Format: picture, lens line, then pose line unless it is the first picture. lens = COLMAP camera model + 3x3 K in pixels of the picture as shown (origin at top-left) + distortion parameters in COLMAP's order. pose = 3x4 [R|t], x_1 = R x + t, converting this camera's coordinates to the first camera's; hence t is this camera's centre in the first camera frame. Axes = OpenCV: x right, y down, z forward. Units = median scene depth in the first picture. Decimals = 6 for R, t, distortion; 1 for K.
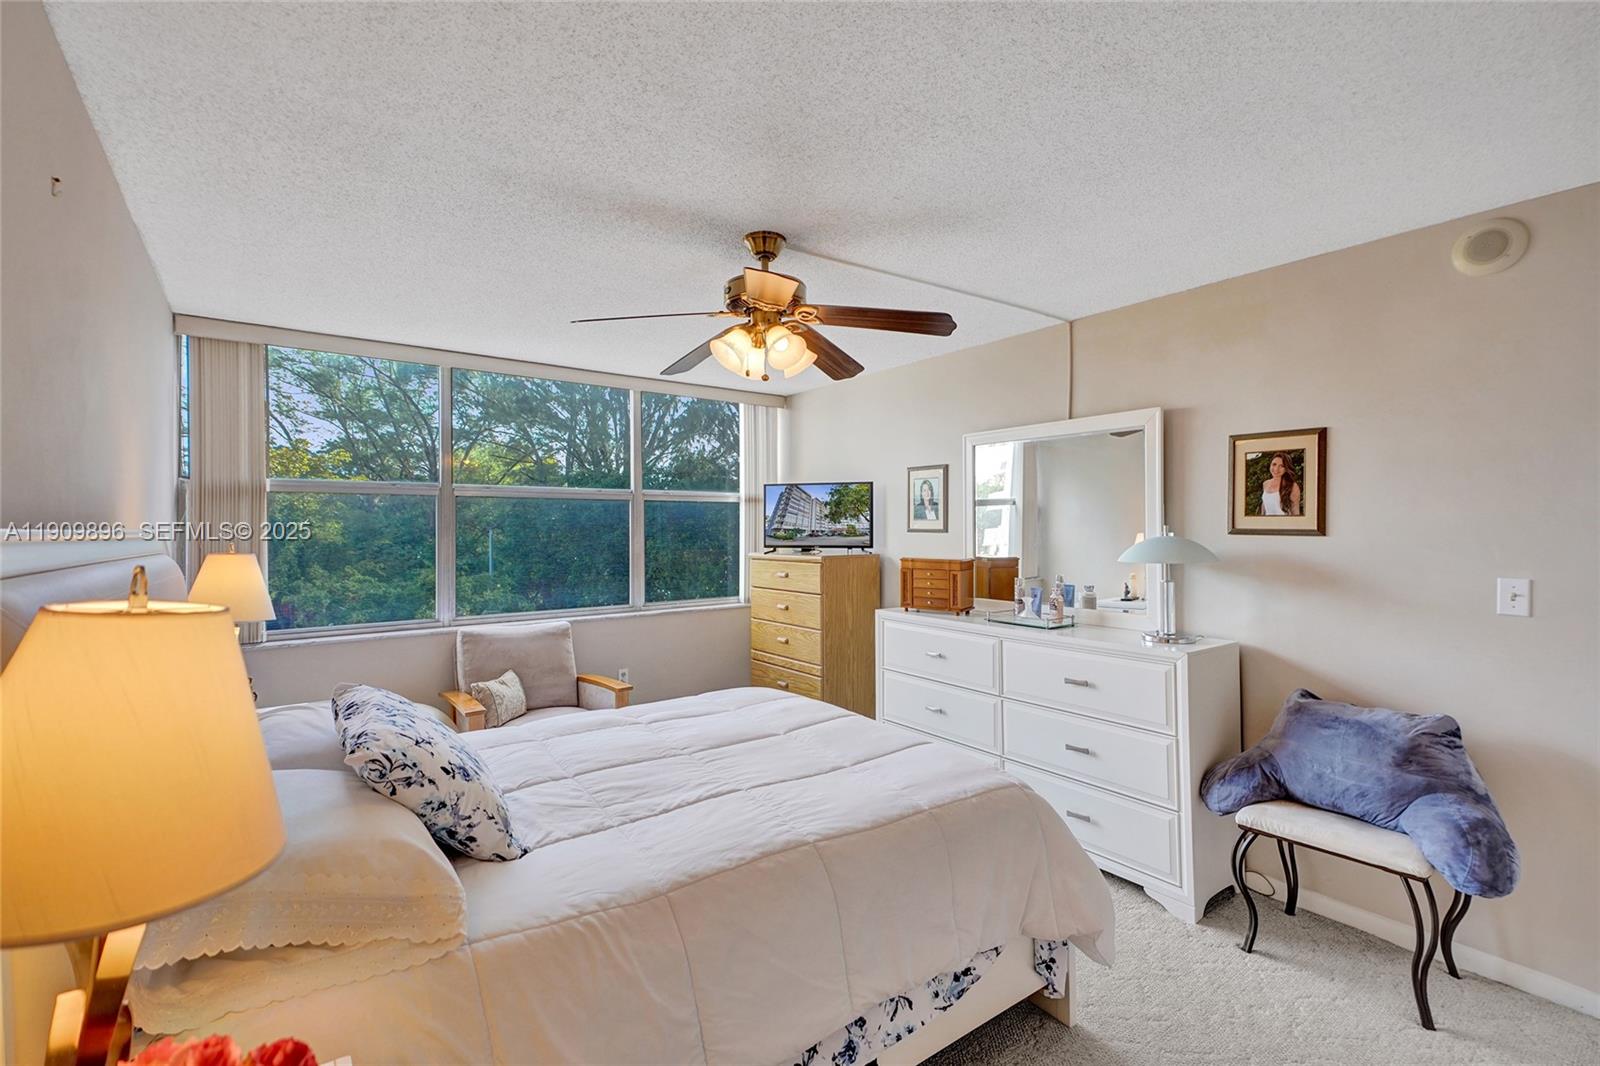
lens RADIAL K [[704.9, 0, 788.7], [0, 704.9, 516.0], [0, 0, 1]] dist [0.042877, -0.000100]
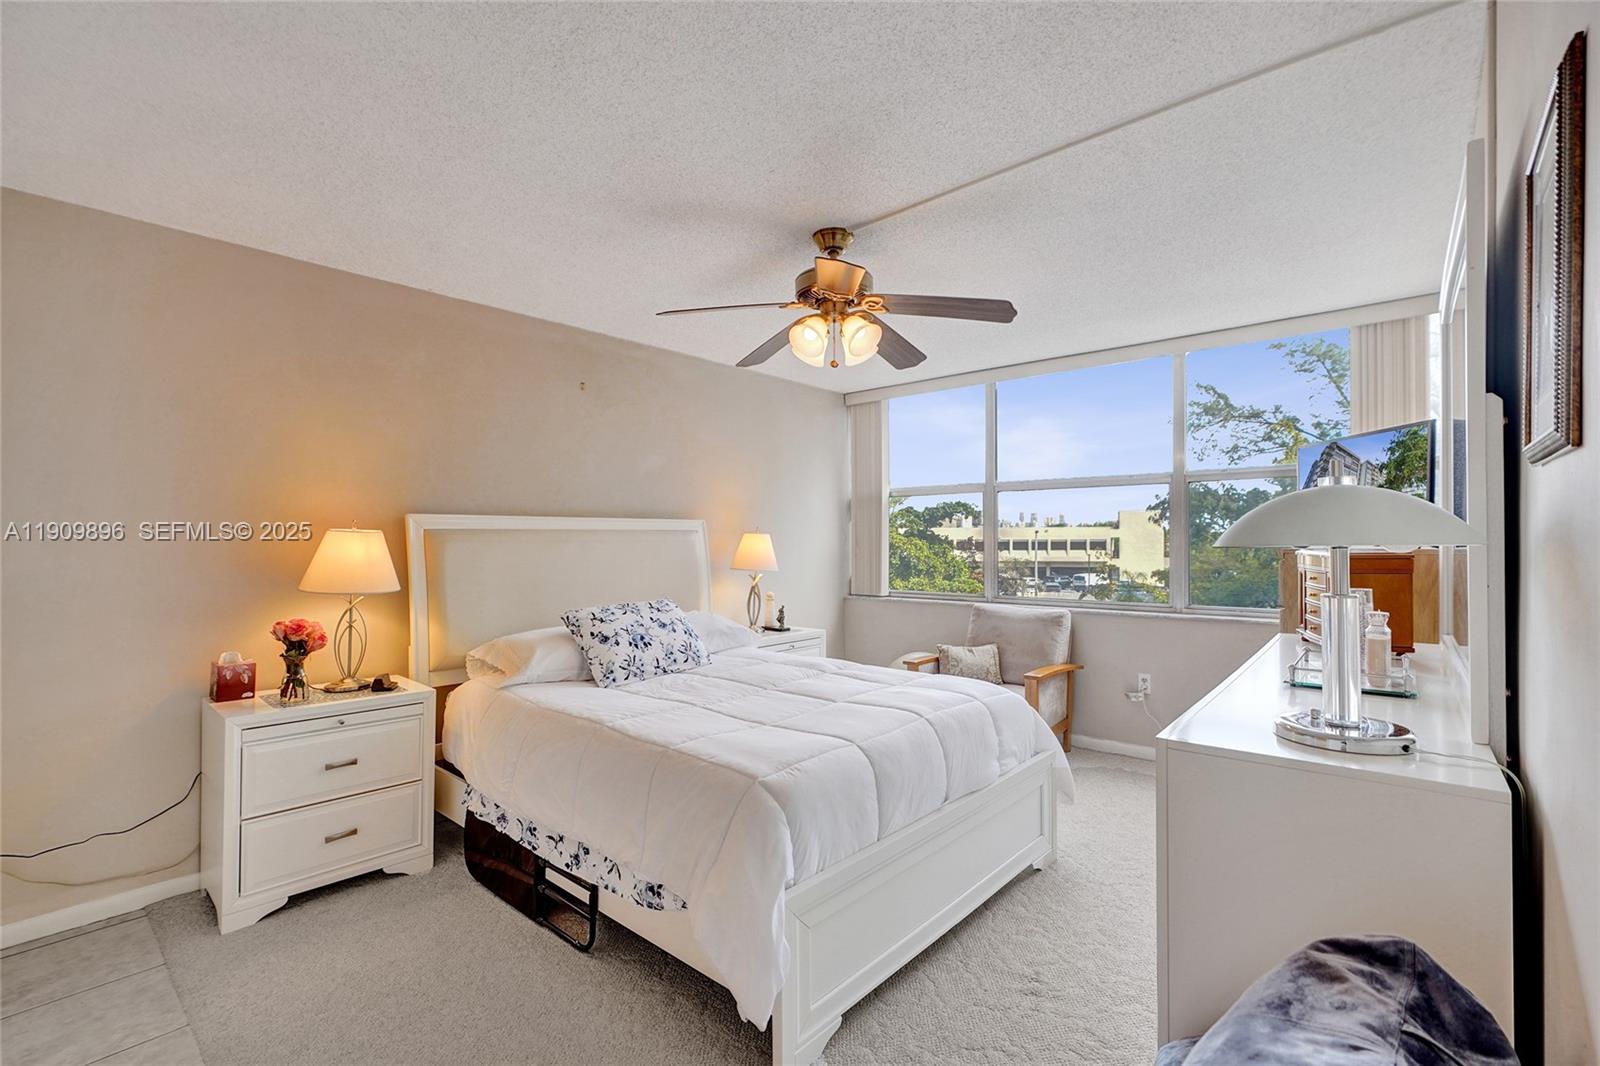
lens RADIAL K [[706.2, 0, 800.7], [0, 706.2, 536.9], [0, 0, 1]] dist [-0.000010, 0.000384]
pose [[0.230791, -0.000463, -0.973003, 1.110860], [0.021856, 0.999750, 0.004709, 0.062460], [0.972758, -0.022353, 0.230744, 0.790299]]
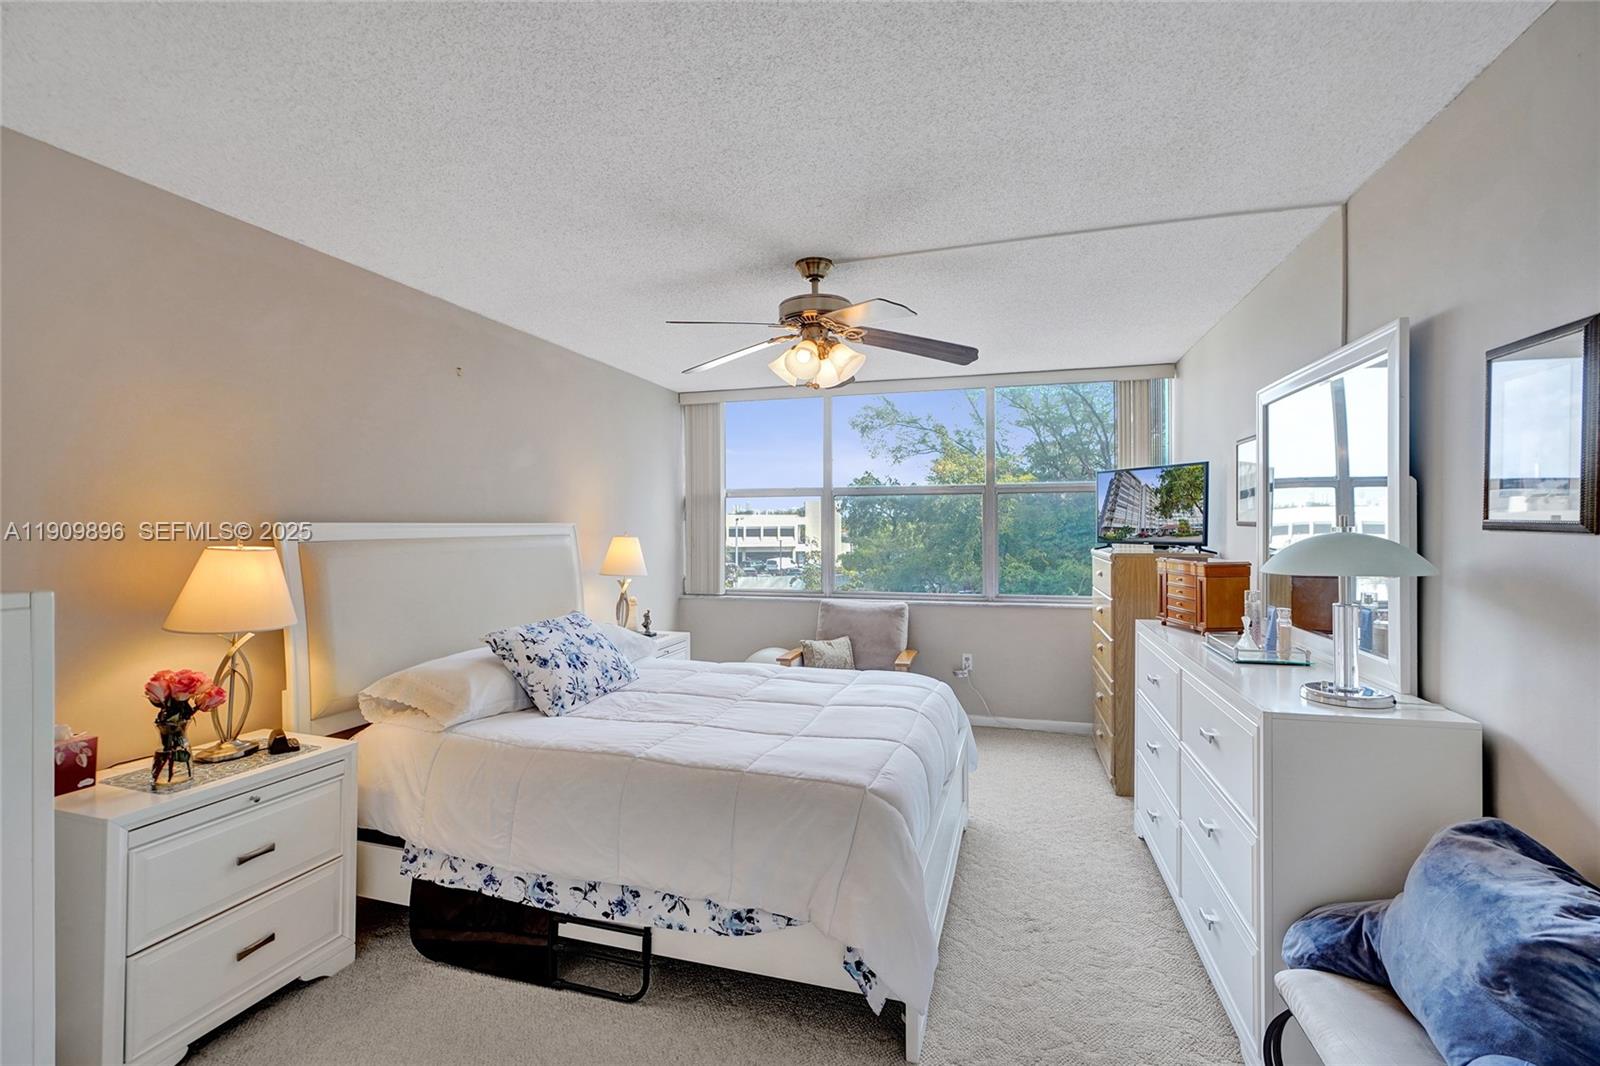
lens RADIAL K [[706.8, 0, 800.2], [0, 706.8, 522.3], [0, 0, 1]] dist [0.000457, 0.000539]
pose [[0.613079, -0.000439, -0.790022, 0.943156], [0.015803, 0.999807, 0.011708, 0.005327], [0.789864, -0.019662, 0.612967, 0.325503]]
